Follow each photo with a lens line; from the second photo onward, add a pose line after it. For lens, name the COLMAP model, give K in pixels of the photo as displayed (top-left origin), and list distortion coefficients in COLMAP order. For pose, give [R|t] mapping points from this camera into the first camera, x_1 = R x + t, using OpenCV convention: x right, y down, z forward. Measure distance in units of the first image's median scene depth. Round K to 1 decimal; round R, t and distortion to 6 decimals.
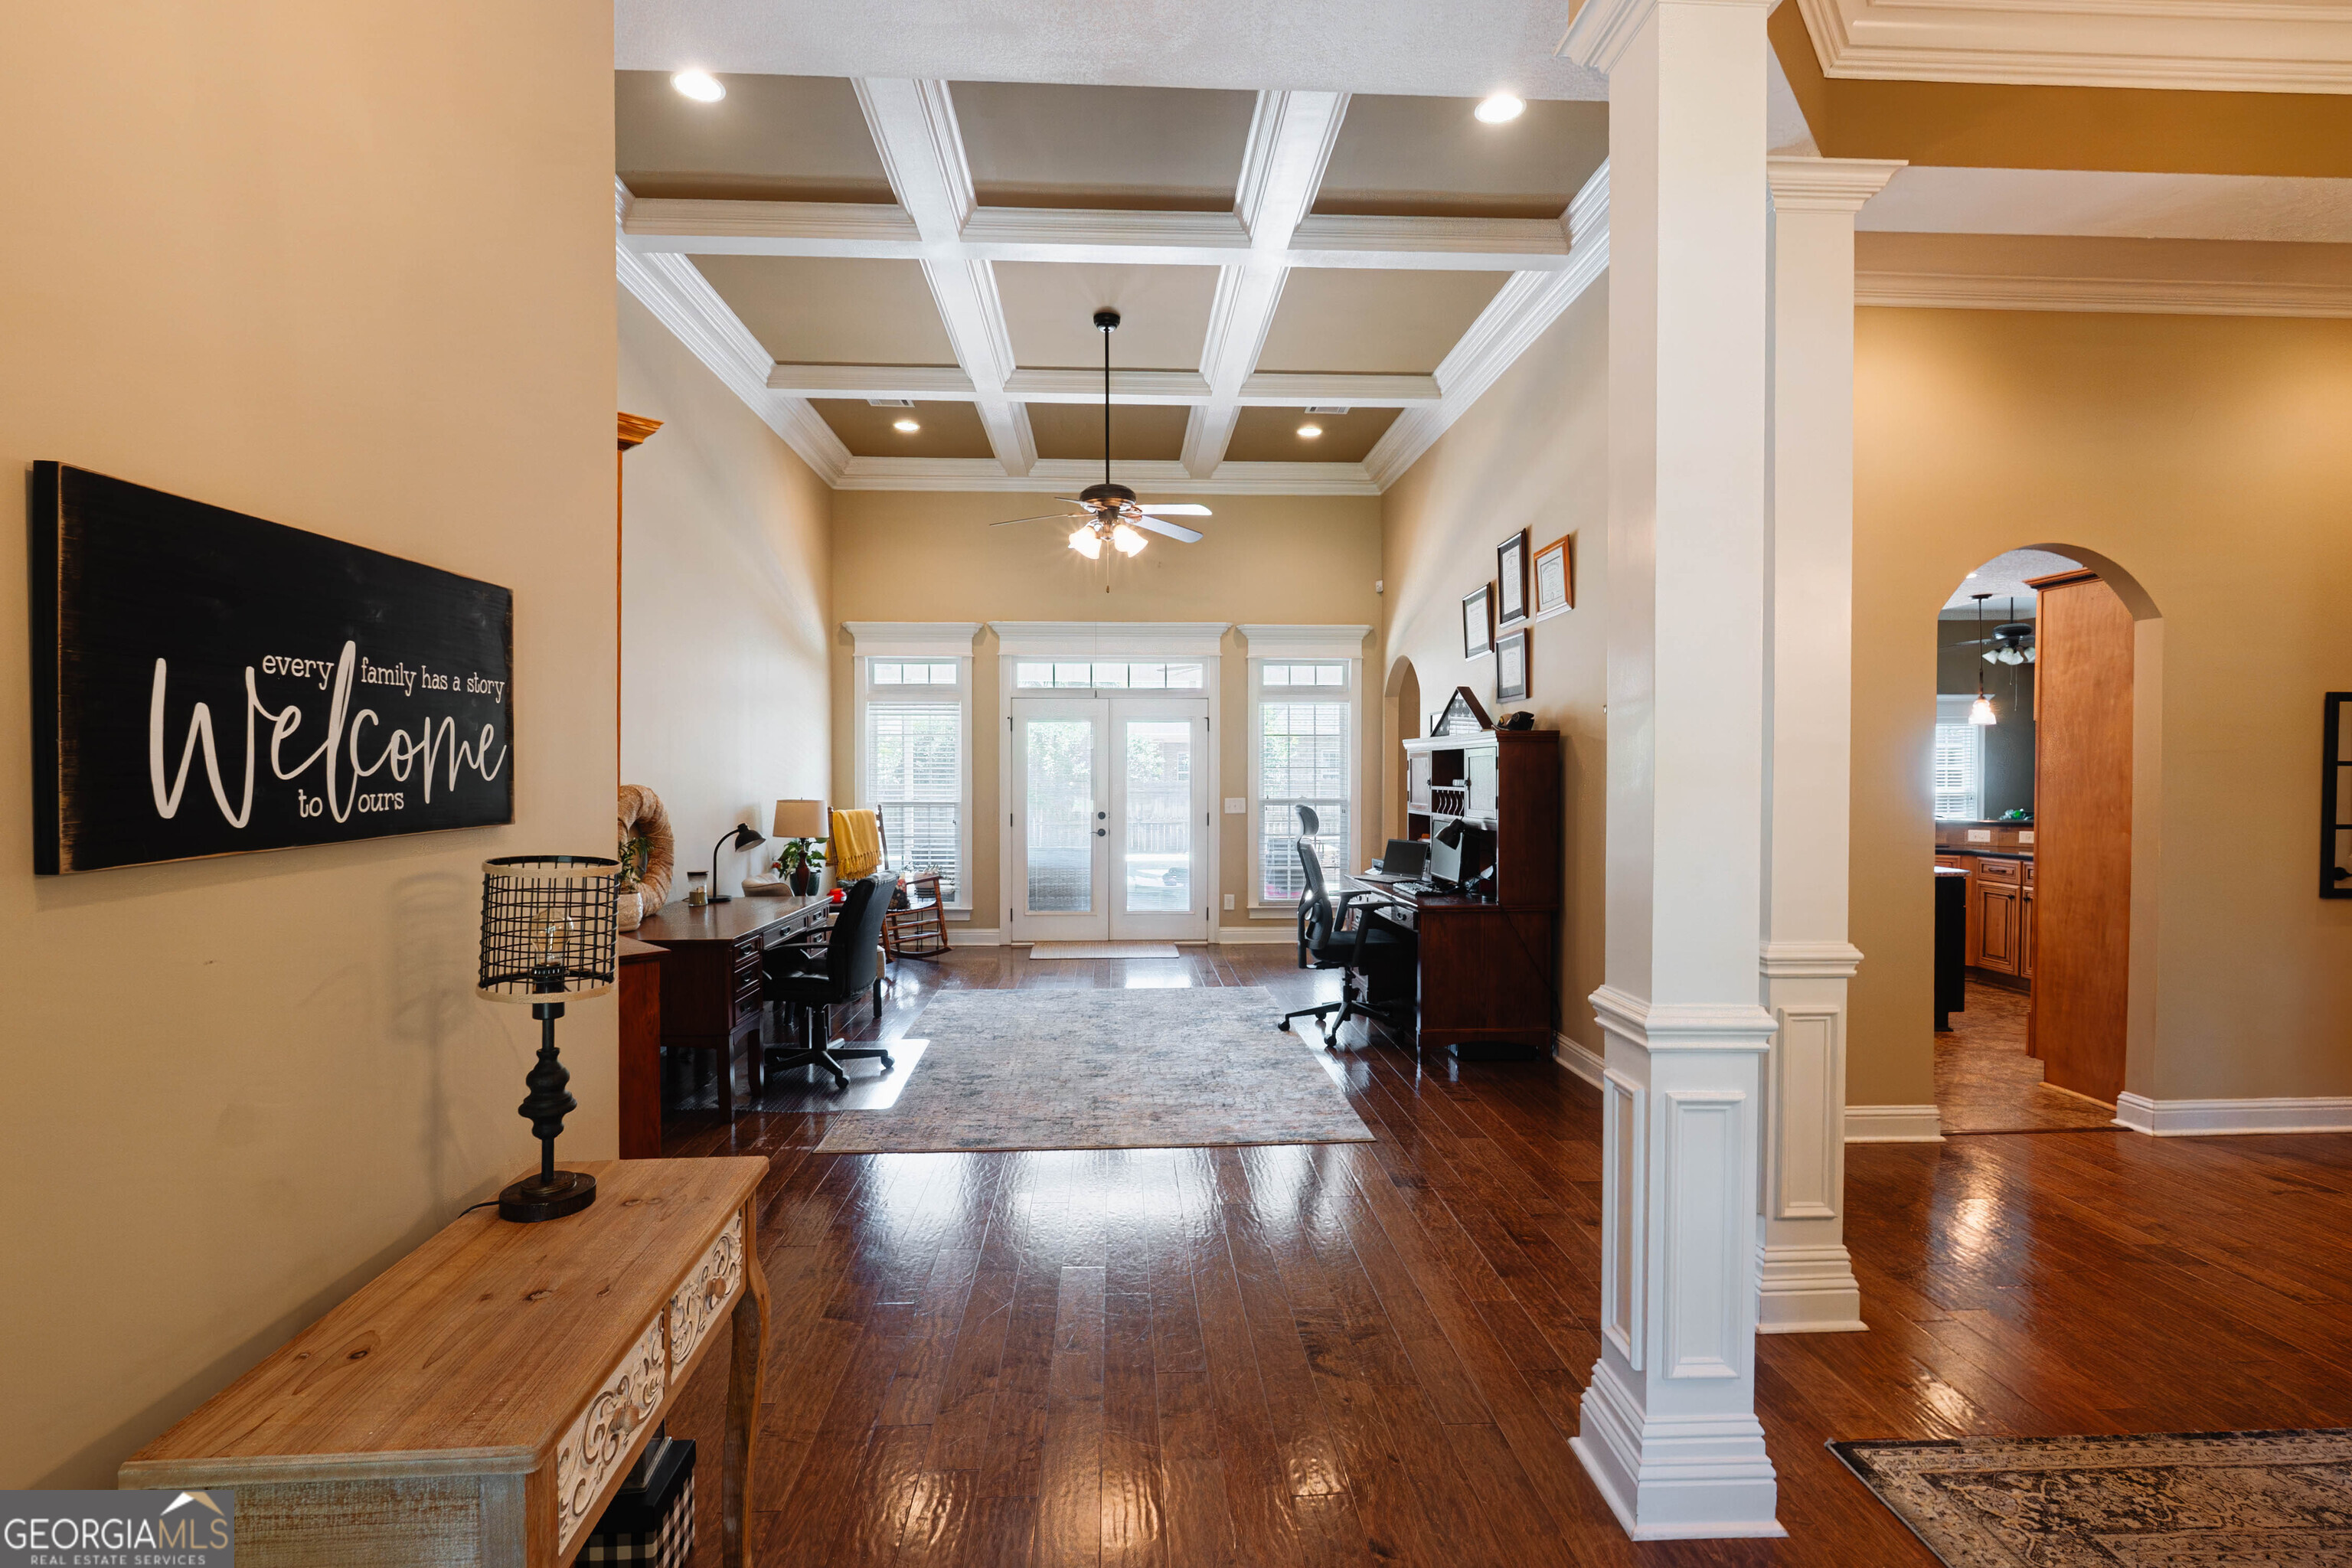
lens RADIAL K [[1094.8, 0, 1178.9], [0, 1094.8, 787.0], [0, 0, 1]] dist [-0.003714, -0.001230]
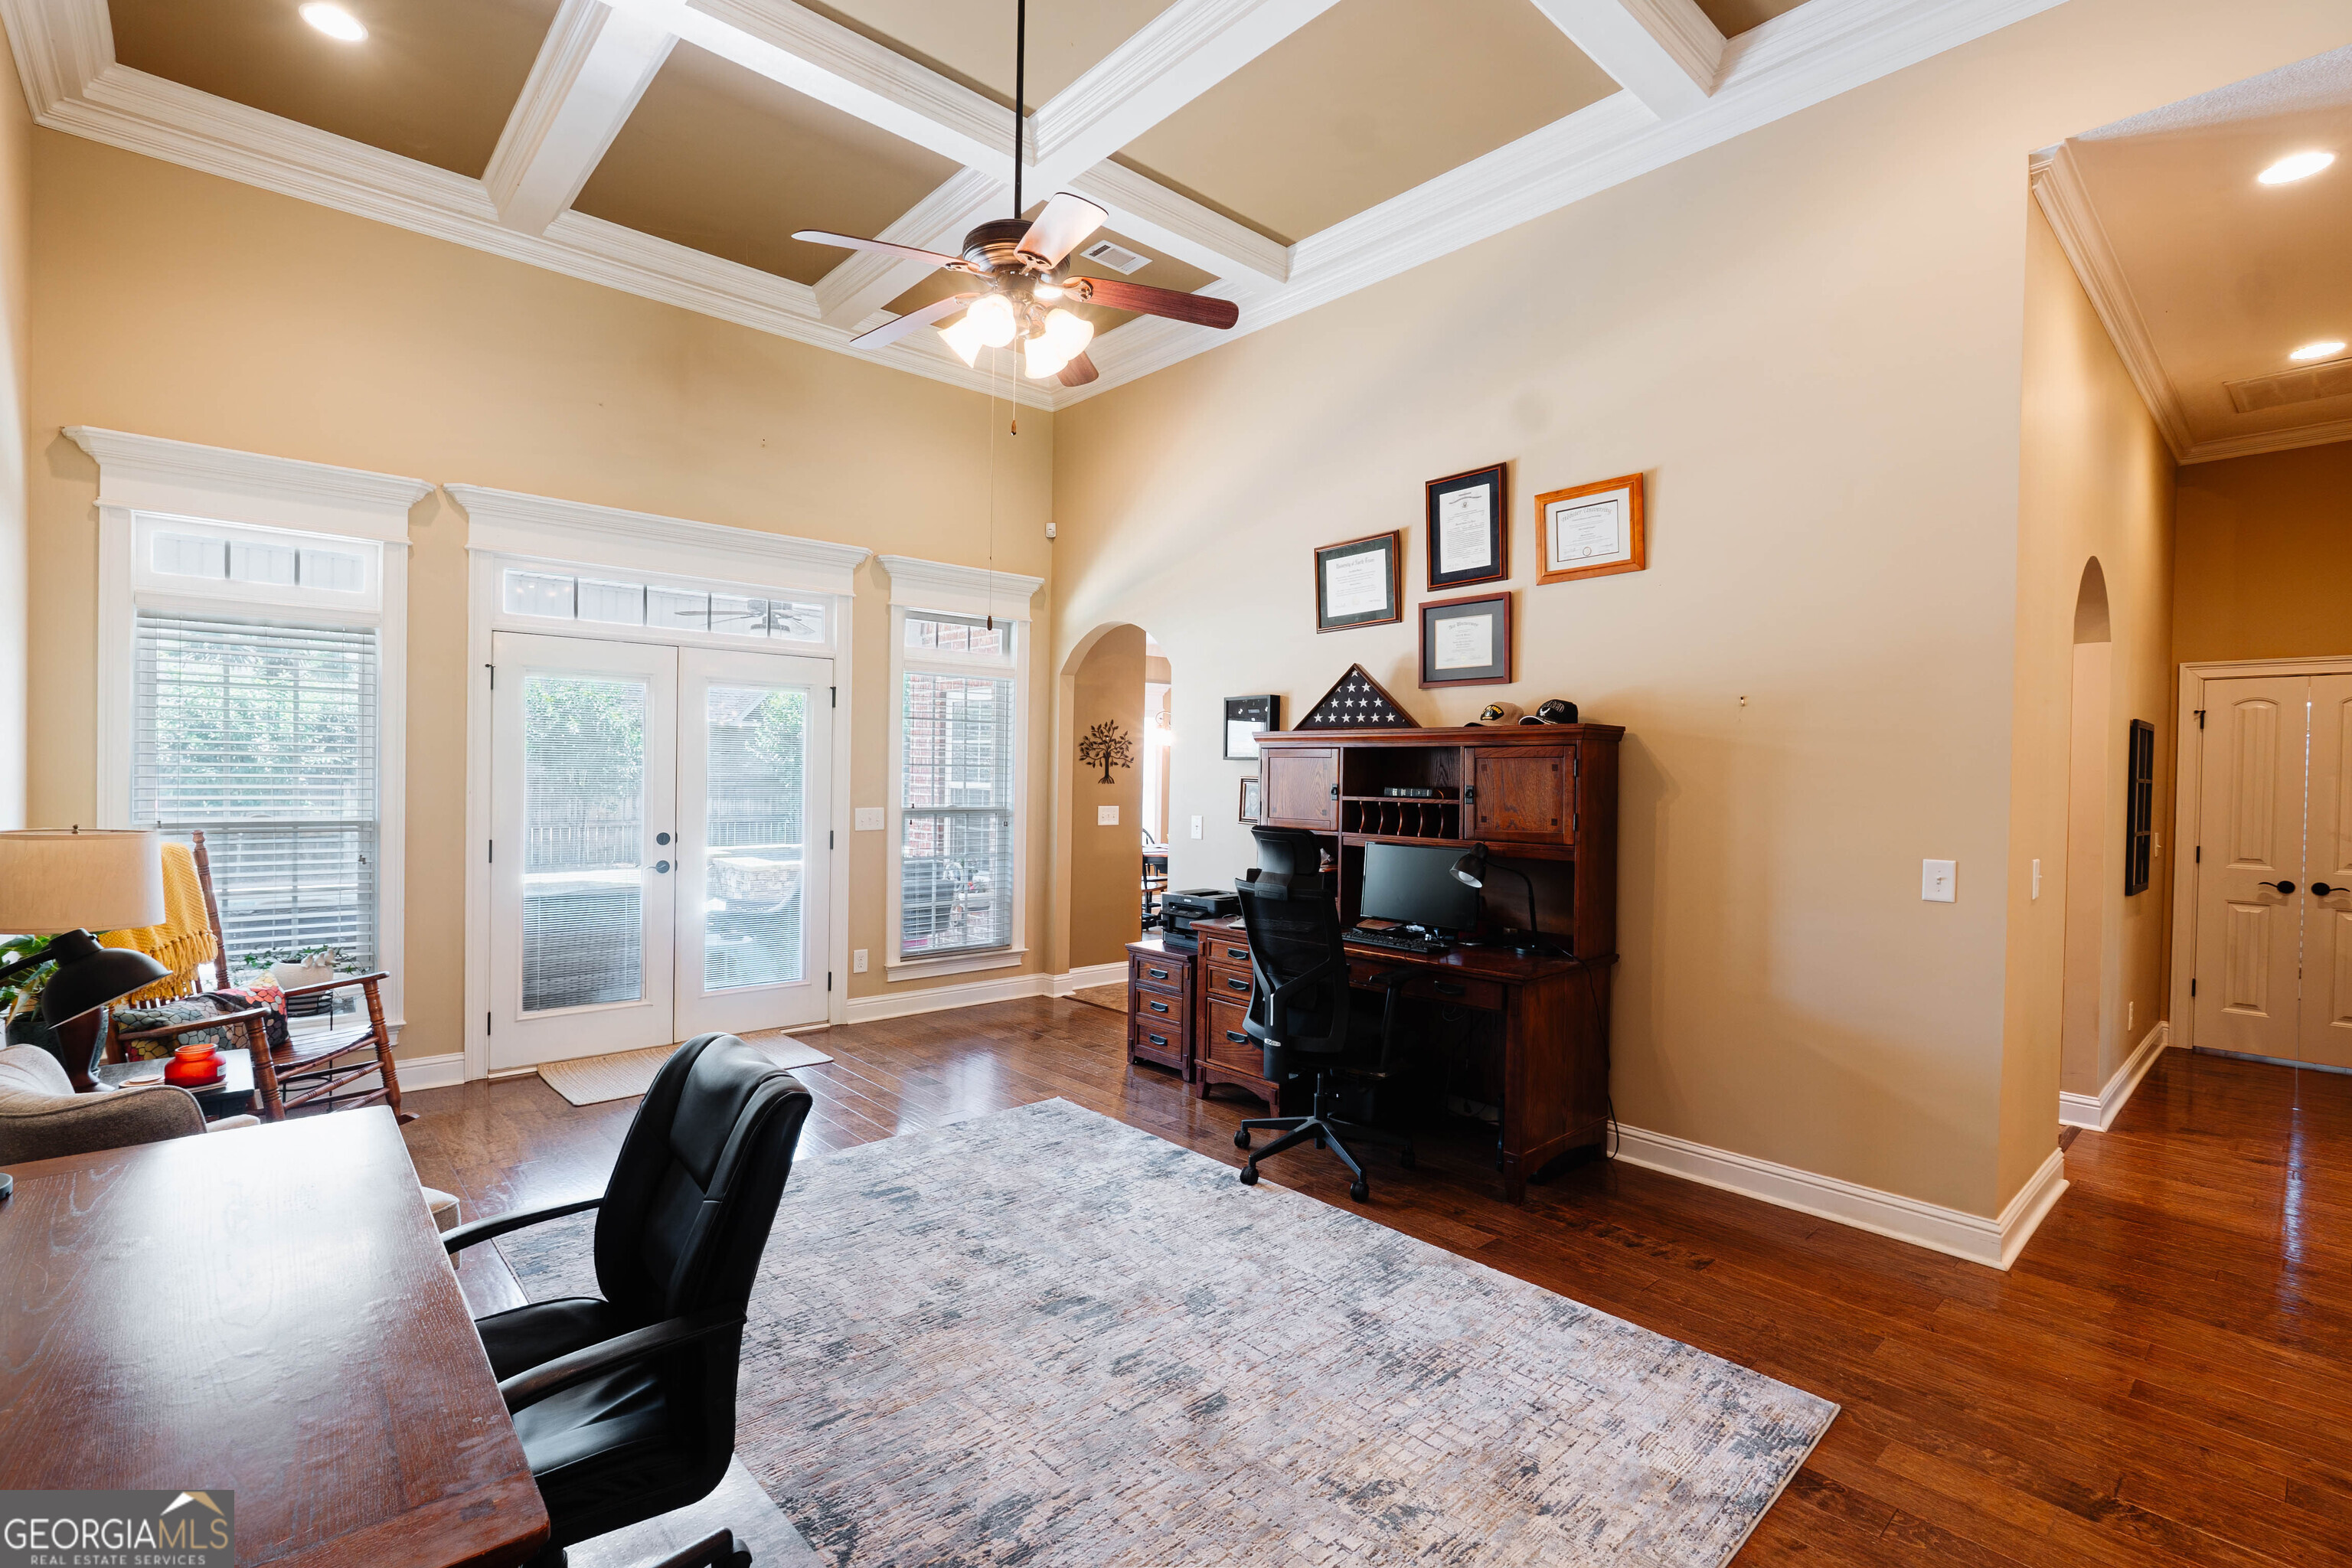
lens RADIAL K [[1058.6, 0, 1170.3], [0, 1058.6, 782.1], [0, 0, 1]] dist [-0.005615, -0.000433]
pose [[0.779394, 0.006047, 0.626505, -0.574704], [-0.005981, 0.999980, -0.002212, -0.014584], [-0.626506, -0.002023, 0.779414, 0.975995]]
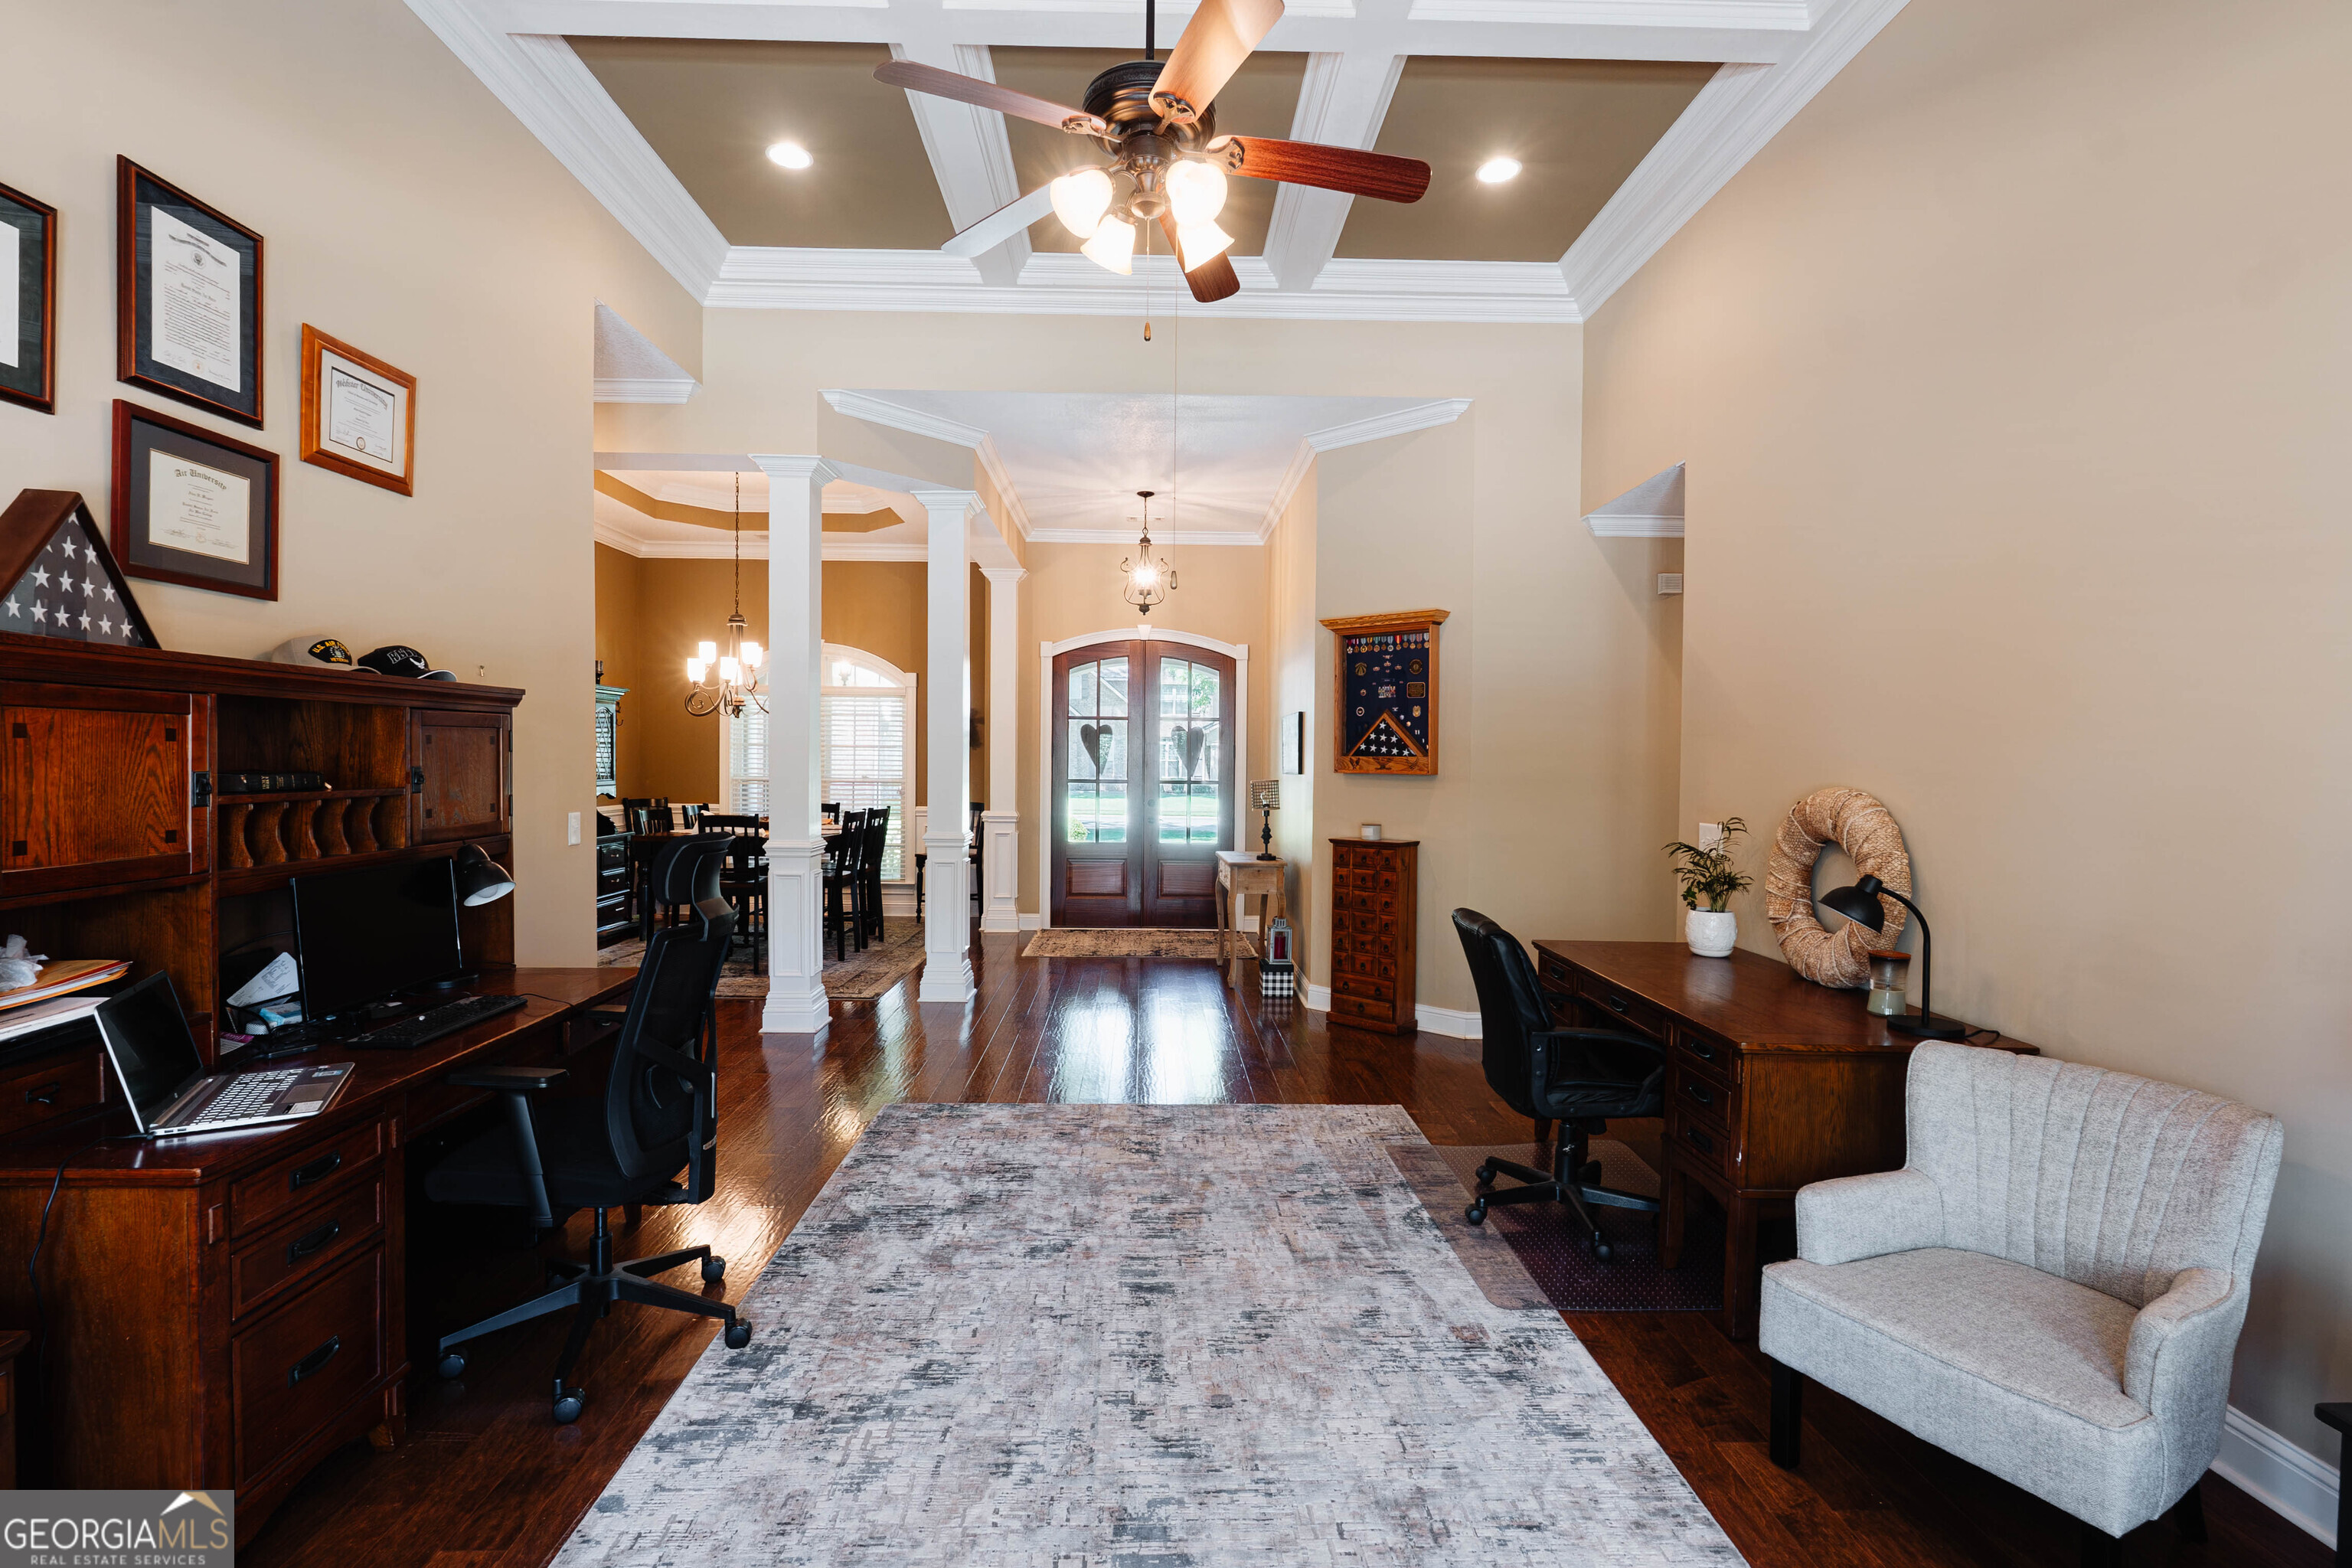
lens RADIAL K [[1094.8, 0, 1178.9], [0, 1094.8, 787.0], [0, 0, 1]] dist [-0.003714, -0.001230]
pose [[-0.999687, -0.009538, 0.023131, -0.158624], [-0.008591, 0.999134, 0.040703, -0.038334], [-0.023499, 0.040492, -0.998903, 2.533713]]
